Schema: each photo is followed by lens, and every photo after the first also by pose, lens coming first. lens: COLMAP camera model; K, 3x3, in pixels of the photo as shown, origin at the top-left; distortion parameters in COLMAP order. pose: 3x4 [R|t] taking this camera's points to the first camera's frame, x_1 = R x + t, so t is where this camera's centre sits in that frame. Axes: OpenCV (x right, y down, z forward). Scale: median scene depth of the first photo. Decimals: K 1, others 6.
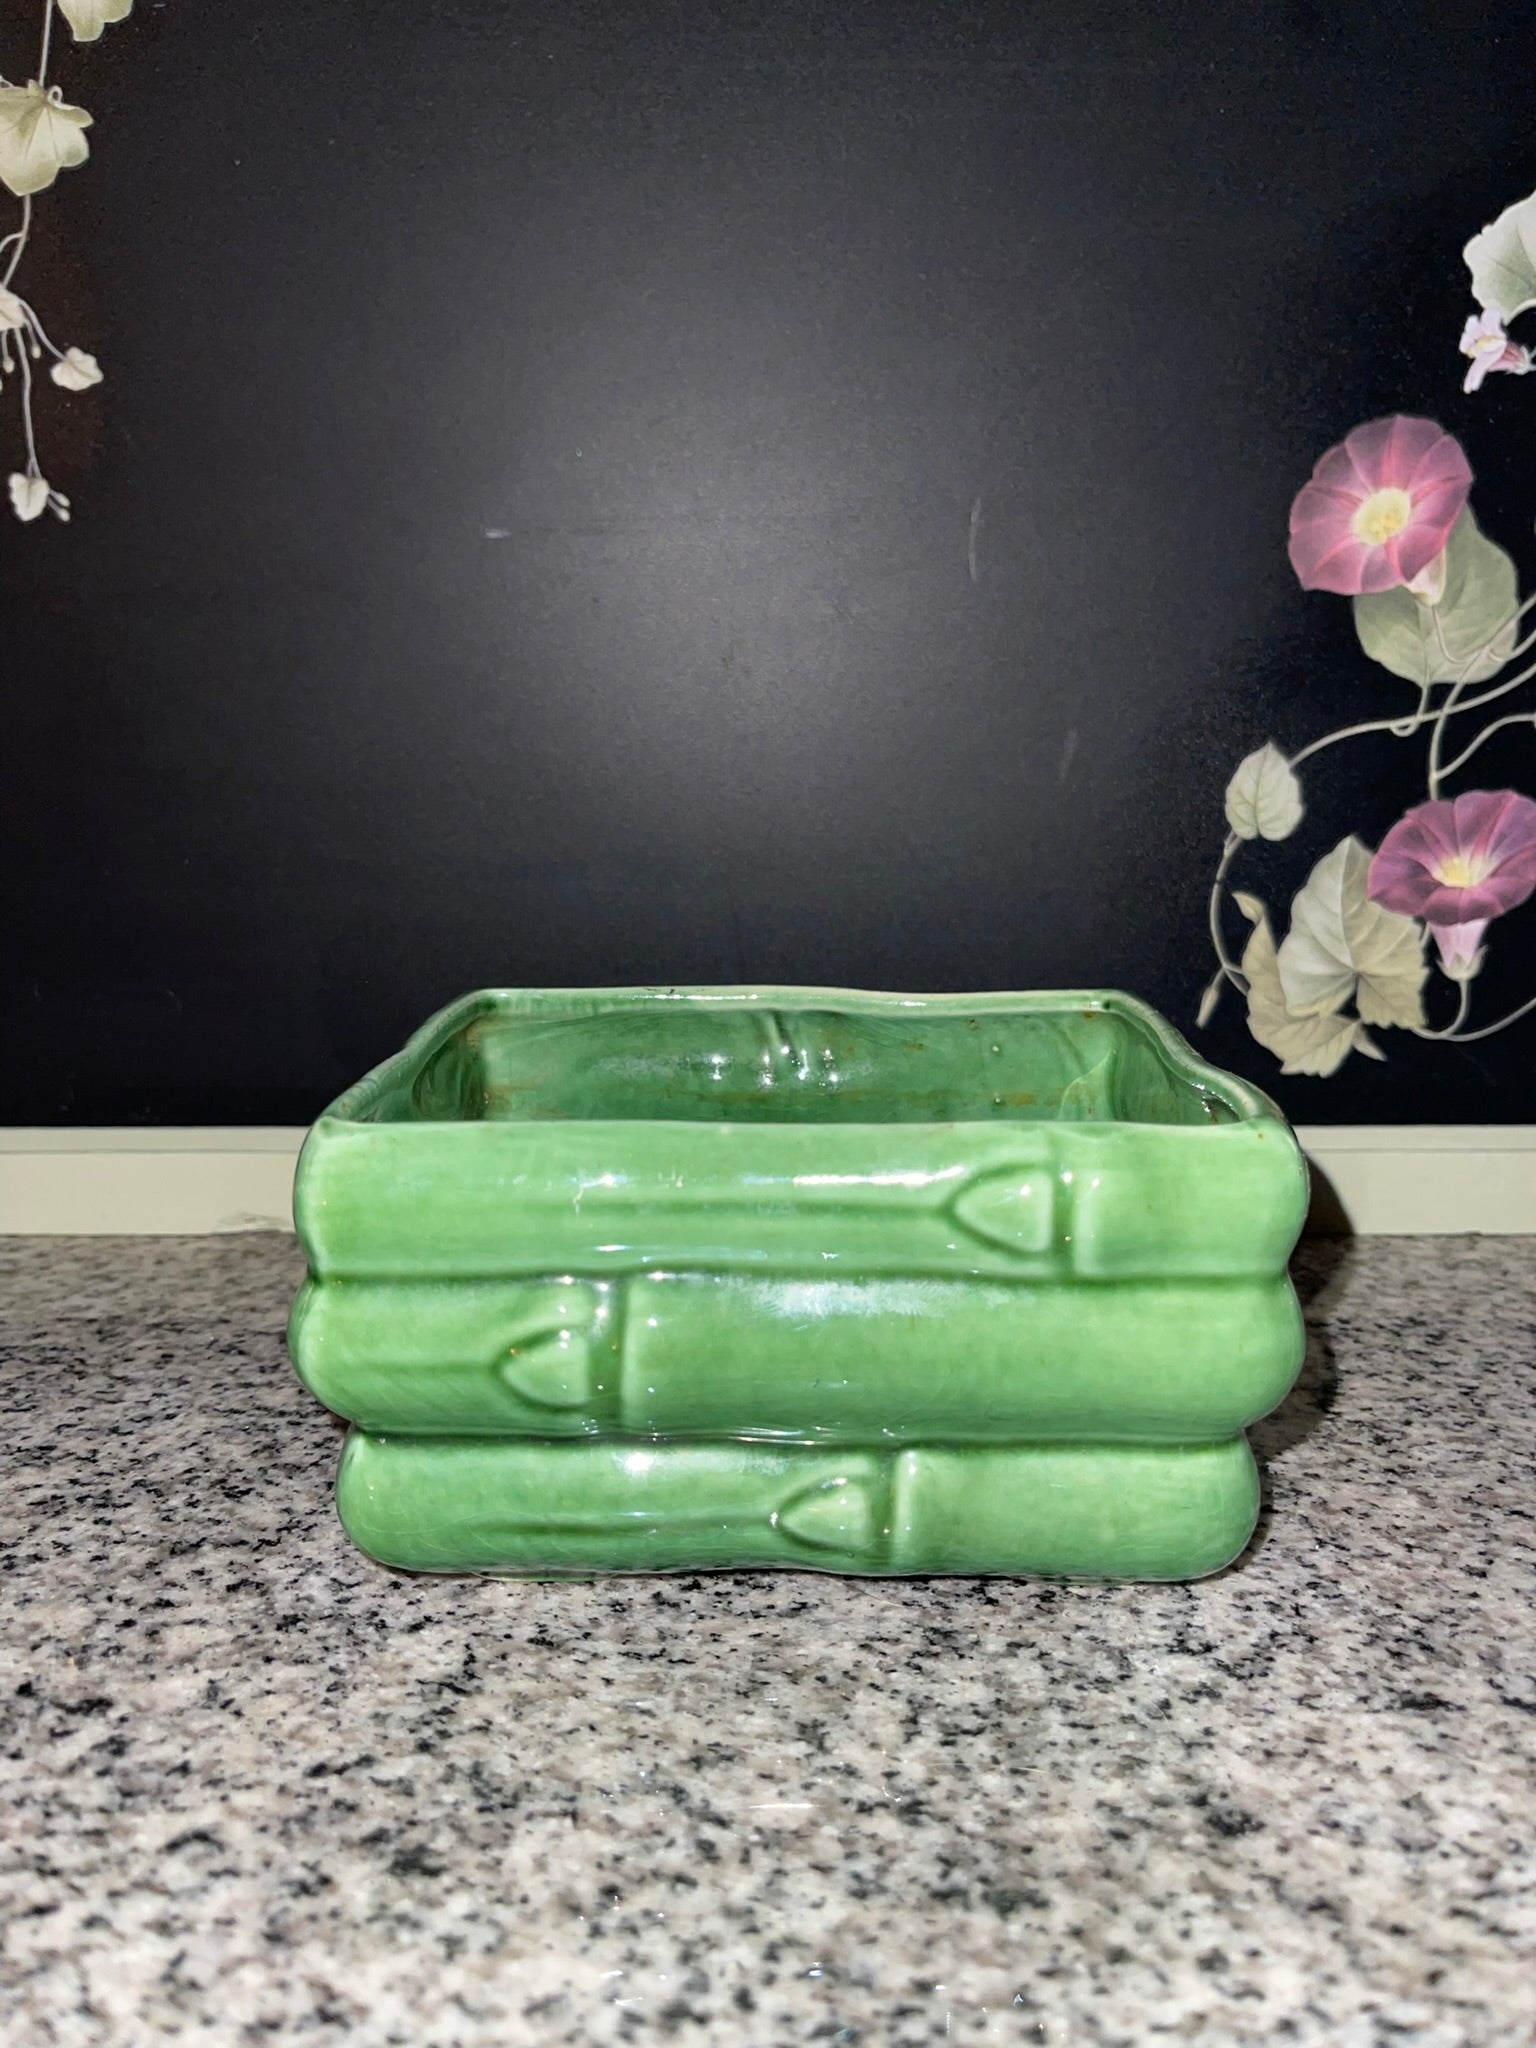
lens RADIAL K [[1610.1, 0, 776.1], [0, 1610.1, 1044.0], [0, 0, 1]] dist [0.042942, -0.098444]
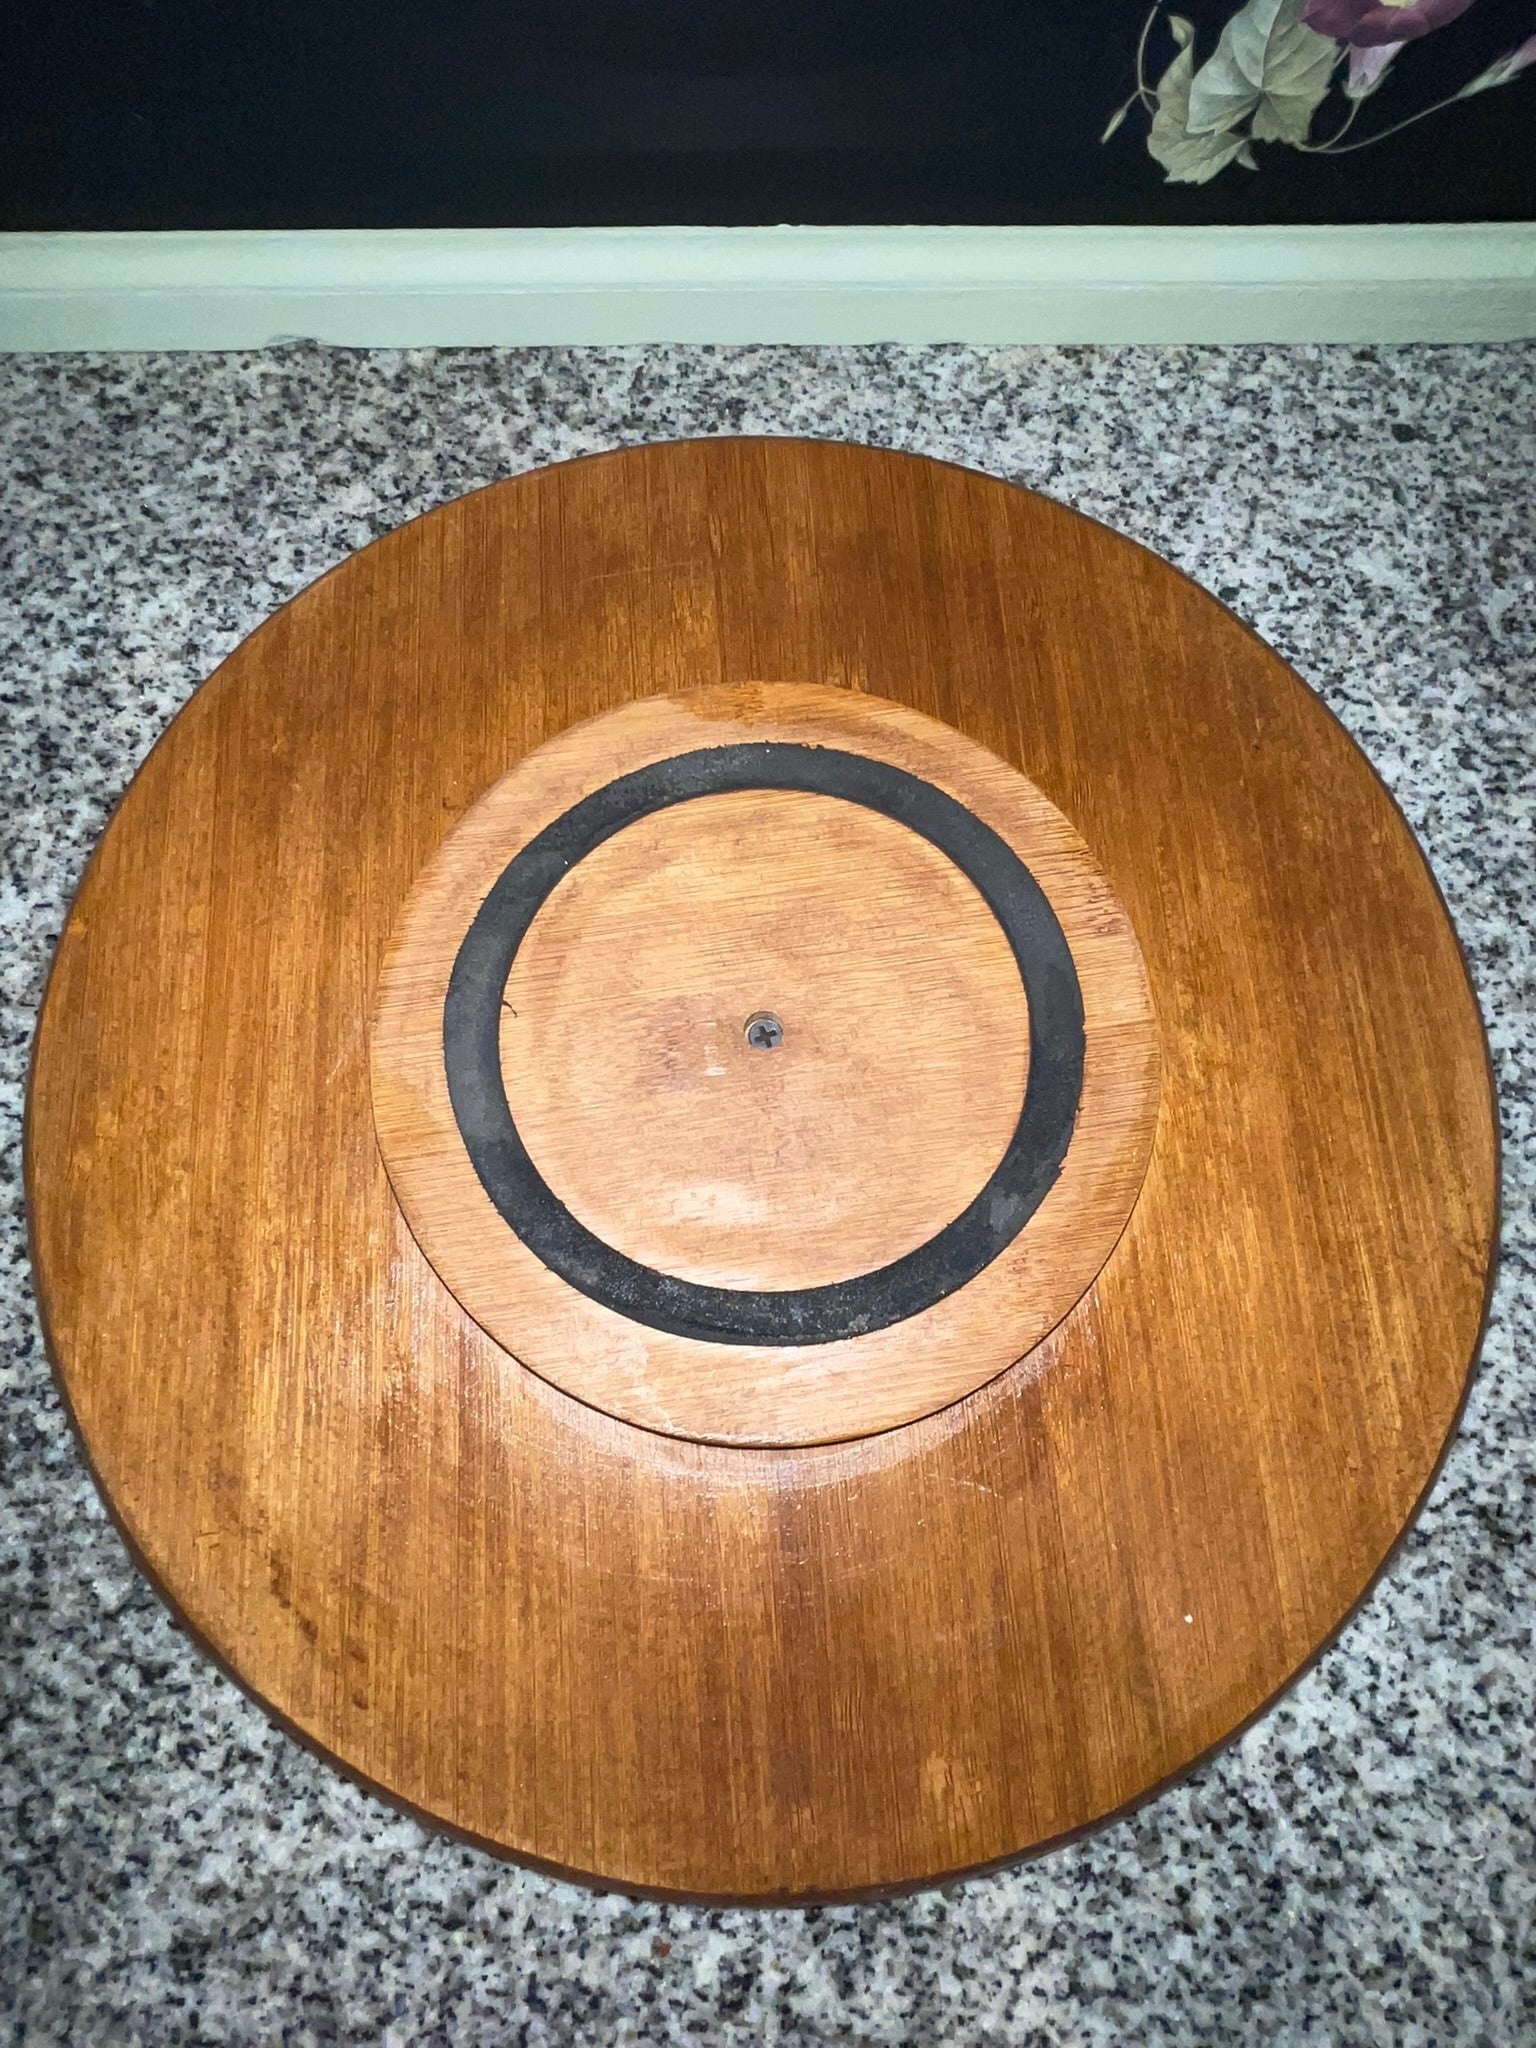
lens RADIAL K [[1202.2, 0, 744.6], [0, 1202.2, 1014.2], [0, 0, 1]] dist [-0.022001, 0.016671]
pose [[0.999461, -0.022733, 0.023680, -0.014511], [-0.010801, 0.453469, 0.891207, -0.524780], [-0.030998, -0.890982, 0.452979, 0.130747]]
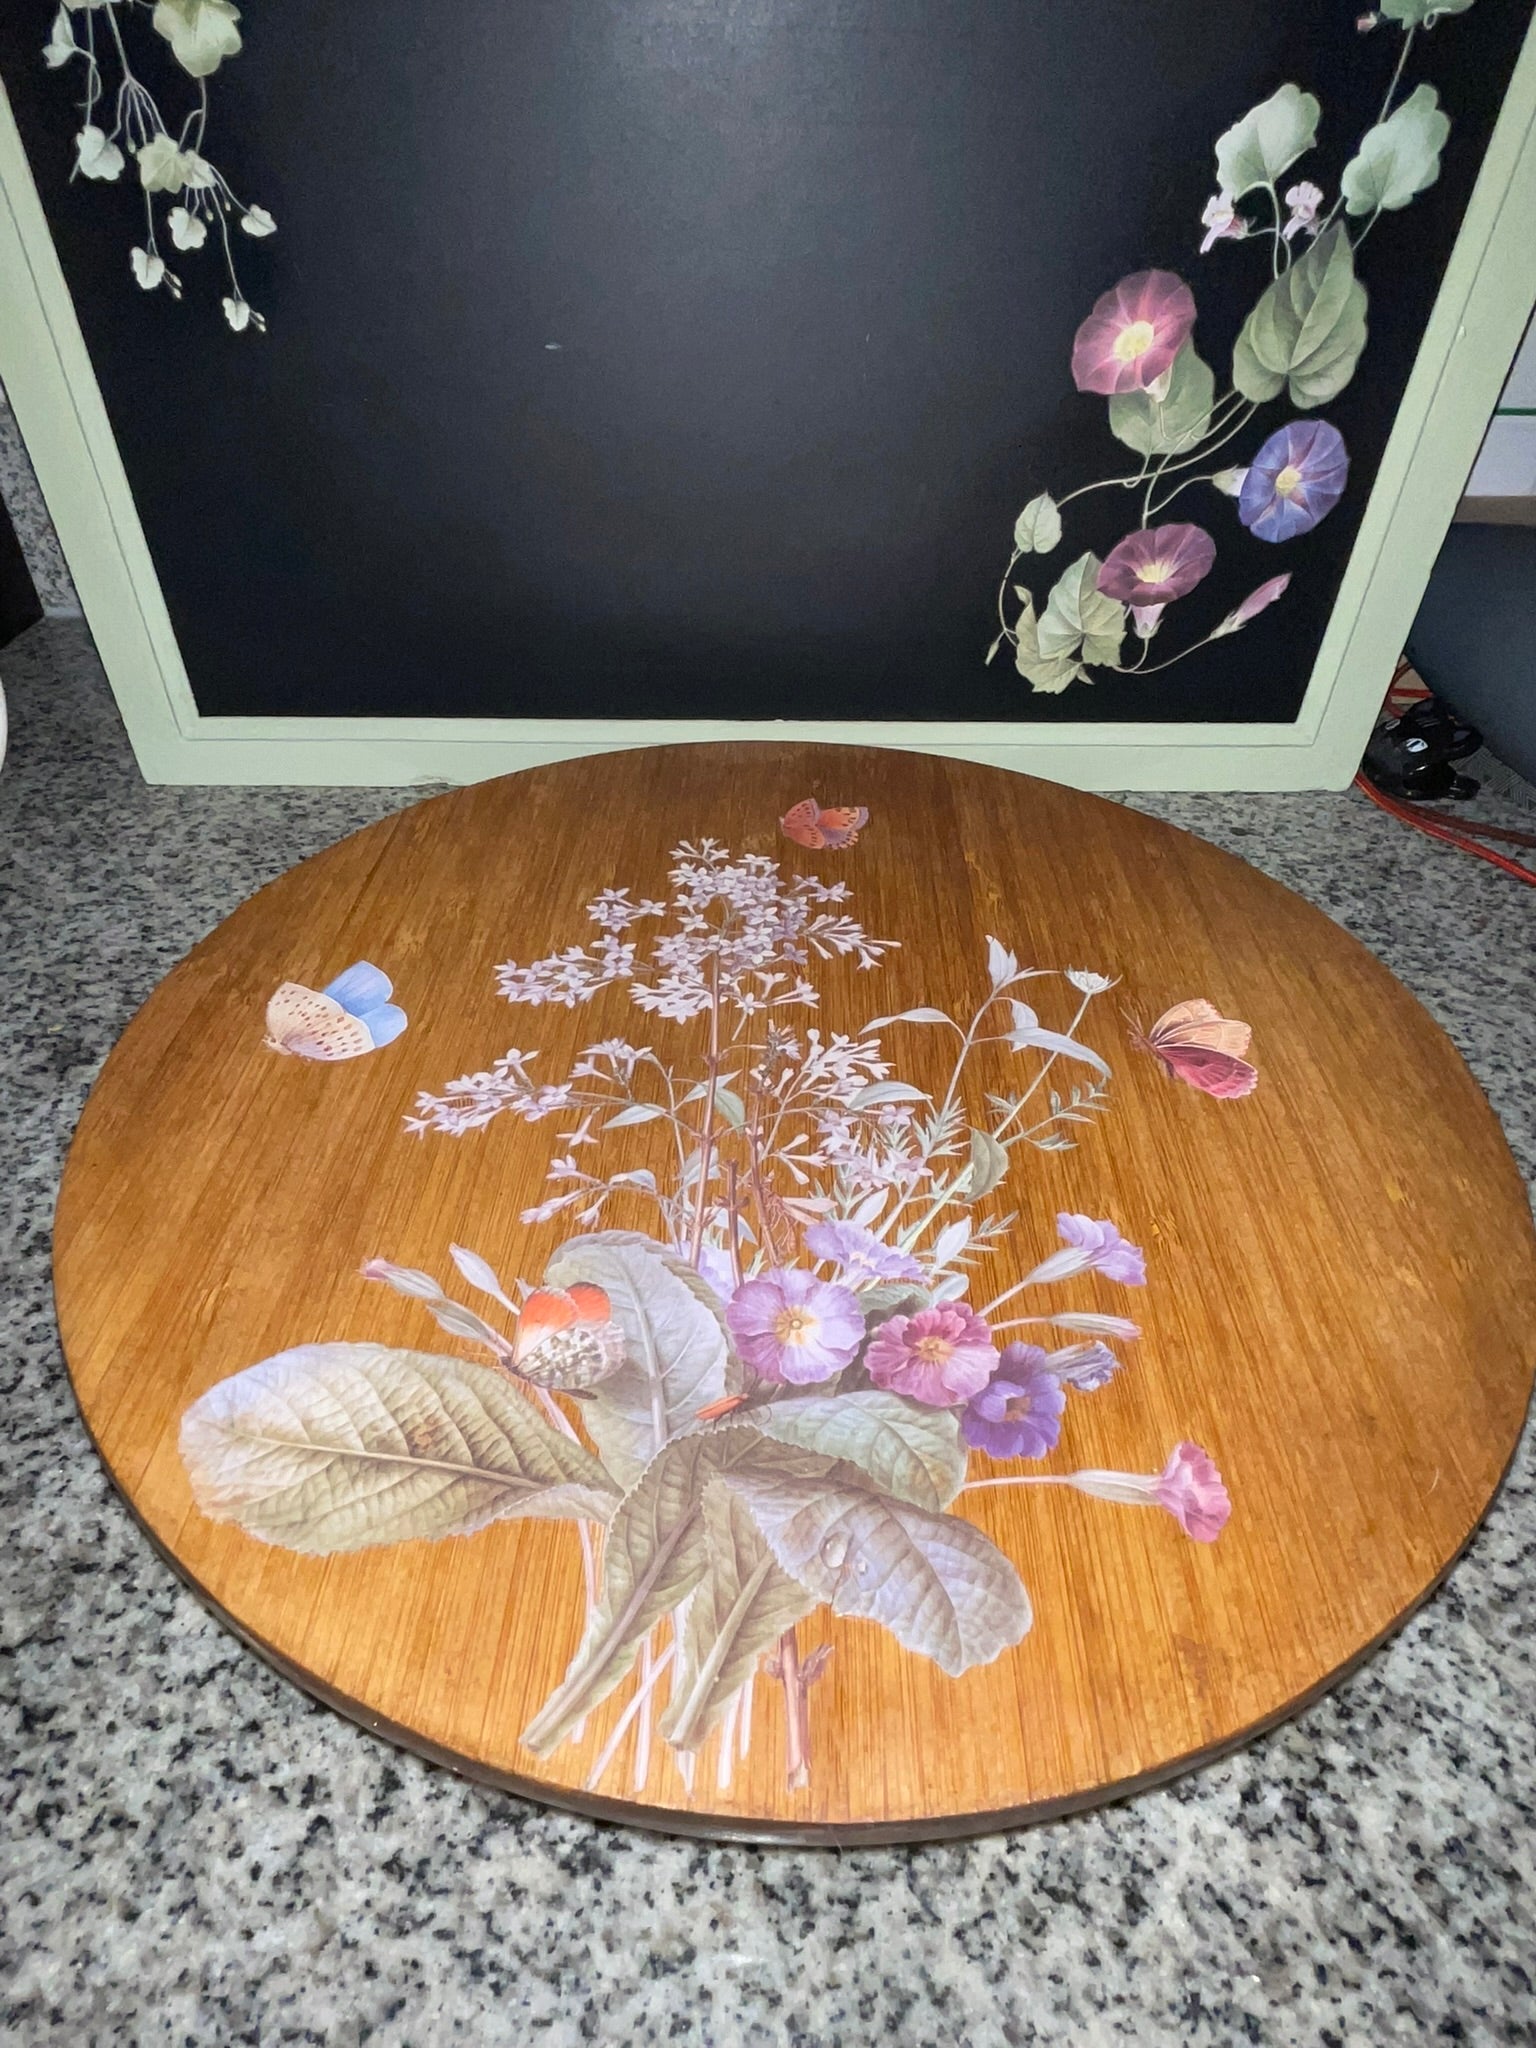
lens RADIAL K [[1202.2, 0, 746.7], [0, 1202.2, 1021.6], [0, 0, 1]] dist [-0.022001, 0.016671]
pose [[0.999677, 0.001419, 0.025366, -0.019390], [-0.012801, 0.890563, 0.454679, -0.275607], [-0.021945, -0.454857, 0.890294, -0.302489]]
